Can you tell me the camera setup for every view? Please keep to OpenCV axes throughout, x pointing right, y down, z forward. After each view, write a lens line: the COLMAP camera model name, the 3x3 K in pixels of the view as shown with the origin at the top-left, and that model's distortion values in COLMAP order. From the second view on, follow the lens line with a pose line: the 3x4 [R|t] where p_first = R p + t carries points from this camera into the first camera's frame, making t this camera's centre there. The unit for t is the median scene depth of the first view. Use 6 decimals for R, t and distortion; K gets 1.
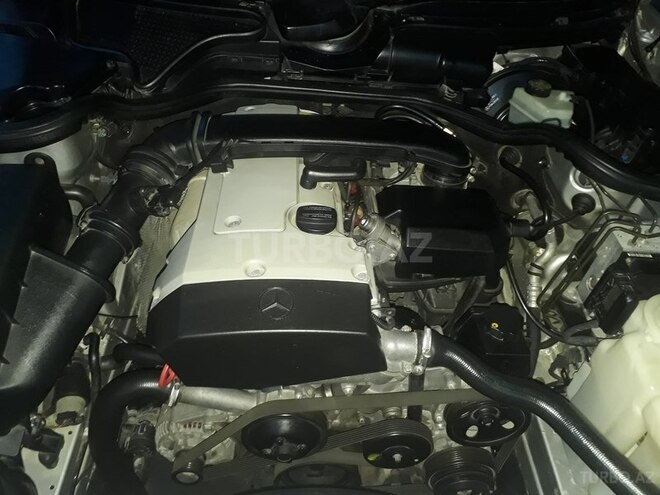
lens RADIAL K [[543.2, 0, 330.0], [0, 543.2, 247.5], [0, 0, 1]] dist [-0.001631, 0.009122]
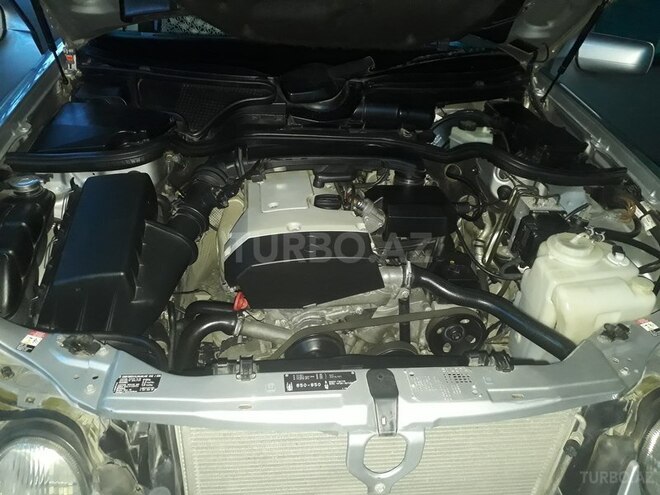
lens RADIAL K [[534.2, 0, 330.0], [0, 534.2, 247.5], [0, 0, 1]] dist [0.067754, -0.106776]
pose [[0.995847, -0.063311, 0.065420, -0.108430], [0.073890, 0.981869, -0.174568, 0.287484], [-0.053182, 0.178677, 0.982469, -0.376600]]
